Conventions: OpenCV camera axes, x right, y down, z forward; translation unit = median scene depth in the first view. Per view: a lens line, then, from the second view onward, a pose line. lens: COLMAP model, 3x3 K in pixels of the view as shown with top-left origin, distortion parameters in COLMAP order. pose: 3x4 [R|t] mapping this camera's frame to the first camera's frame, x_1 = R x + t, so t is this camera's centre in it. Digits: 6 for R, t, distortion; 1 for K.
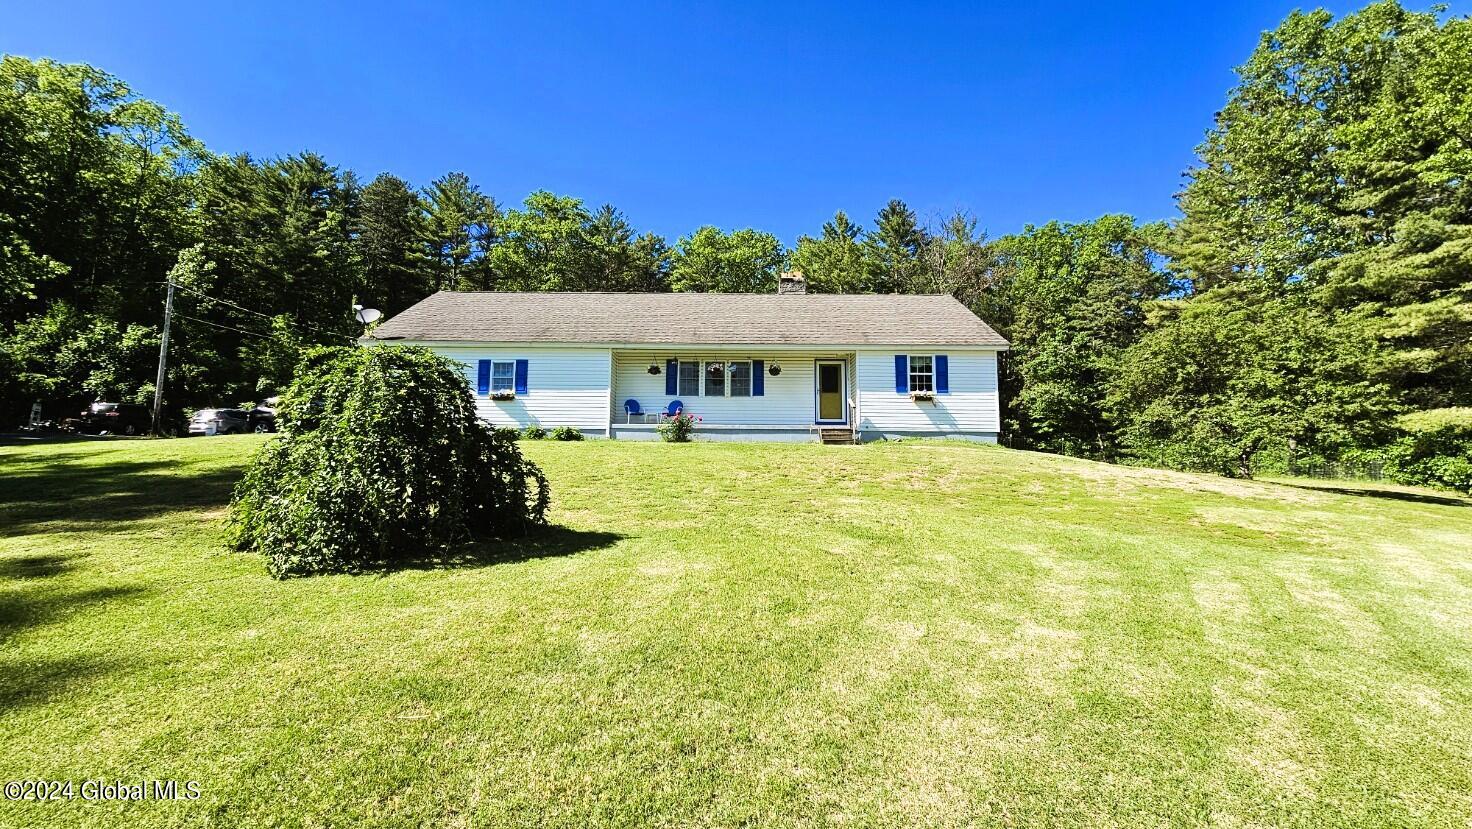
lens RADIAL K [[599.6, 0, 731.4], [0, 599.6, 413.2], [0, 0, 1]] dist [0.000236, -0.000042]
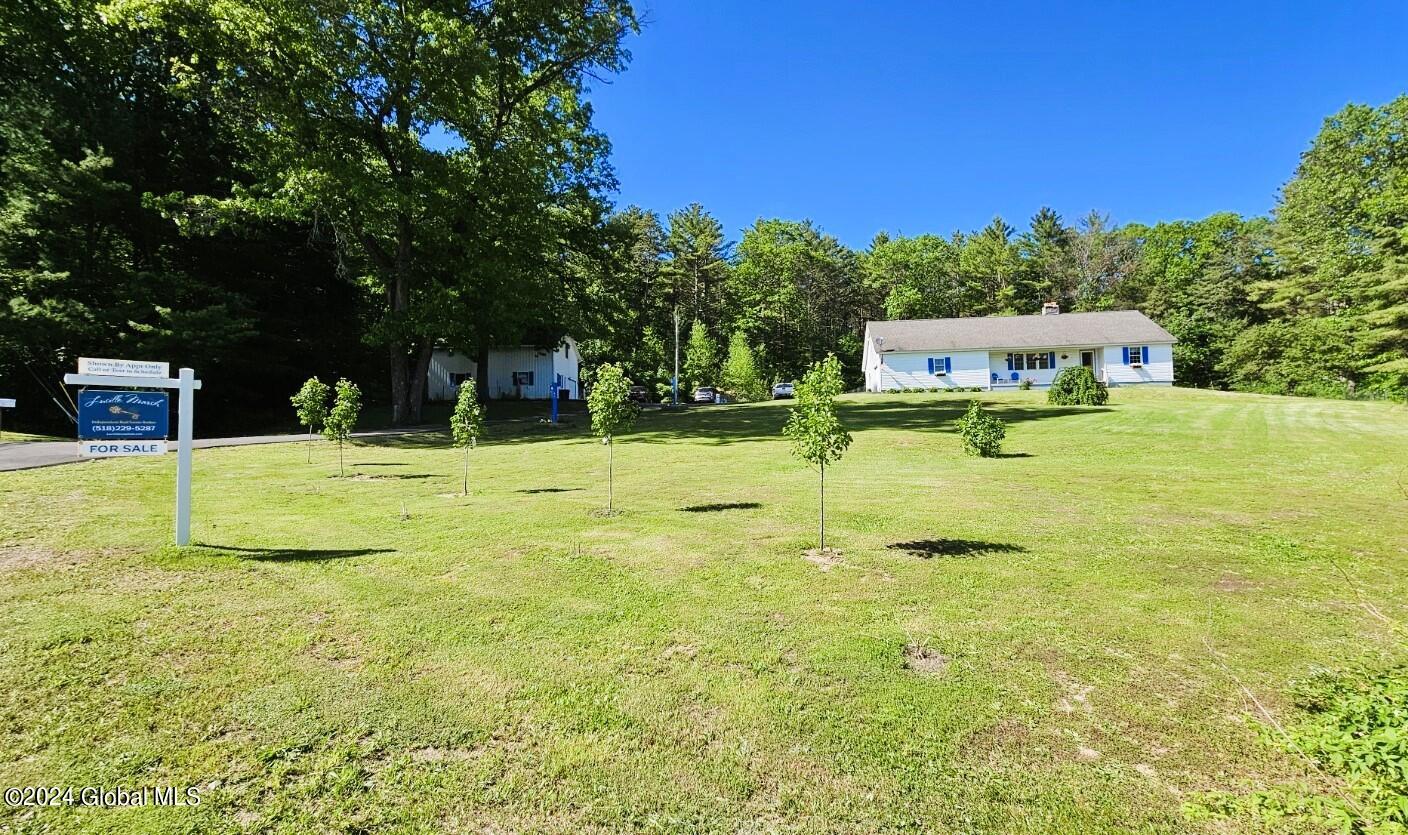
lens RADIAL K [[595.9, 0, 738.0], [0, 595.9, 432.8], [0, 0, 1]] dist [-0.021804, -0.000798]
pose [[0.992639, -0.034326, -0.116147, -0.851299], [0.044612, 0.995195, 0.087155, -0.035505], [0.112598, -0.091695, 0.989401, -1.272131]]
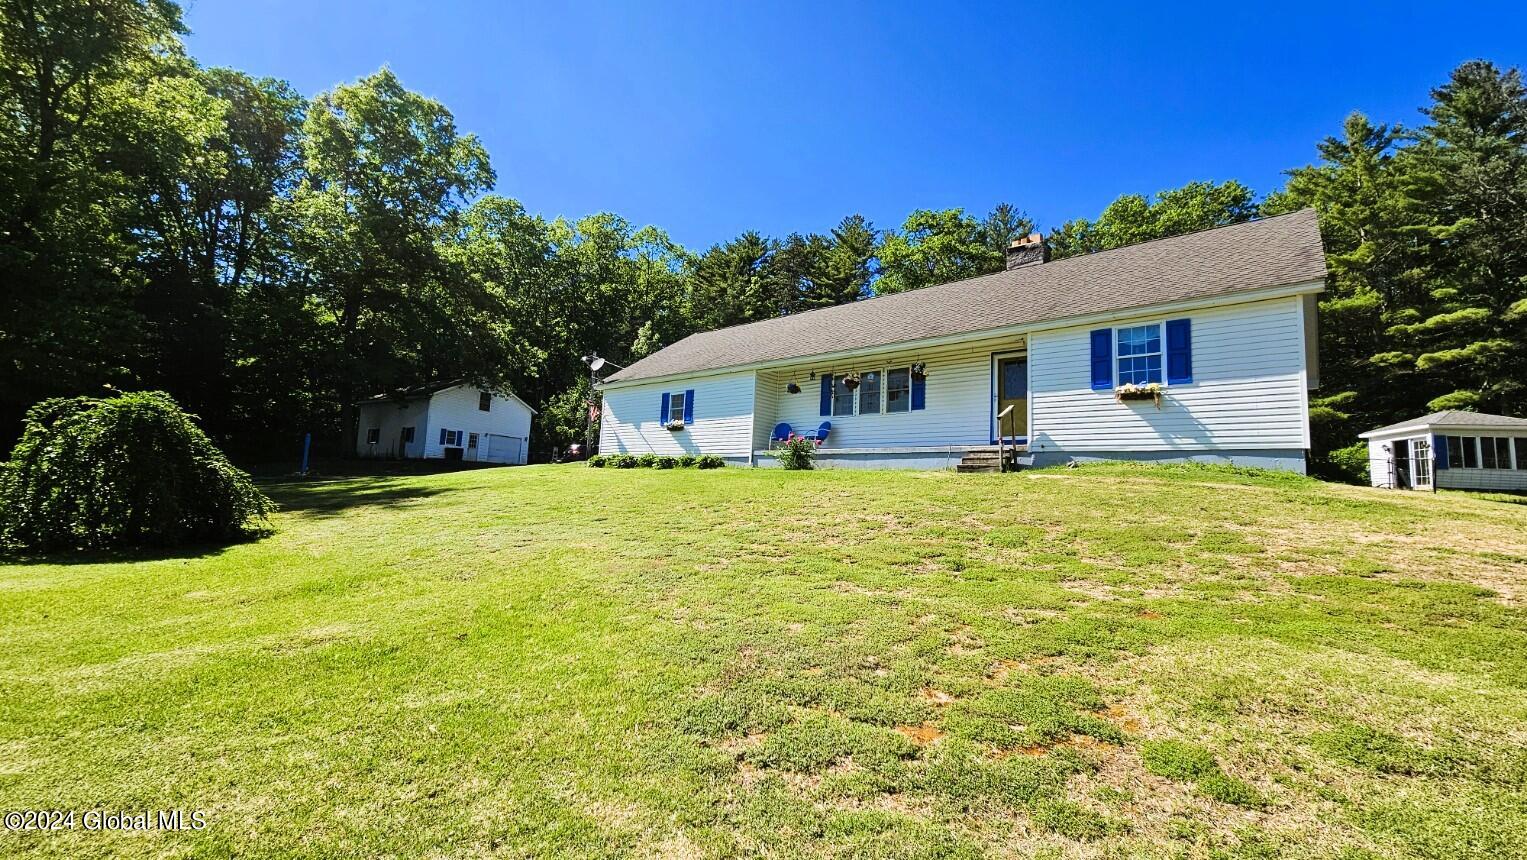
lens RADIAL K [[622.0, 0, 764.5], [0, 622.0, 431.1], [0, 0, 1]] dist [0.000236, -0.000042]
pose [[0.760254, -0.044822, -0.648077, 0.417109], [0.032803, 0.998993, -0.030611, 0.016710], [0.648797, 0.002013, 0.760959, 0.267201]]
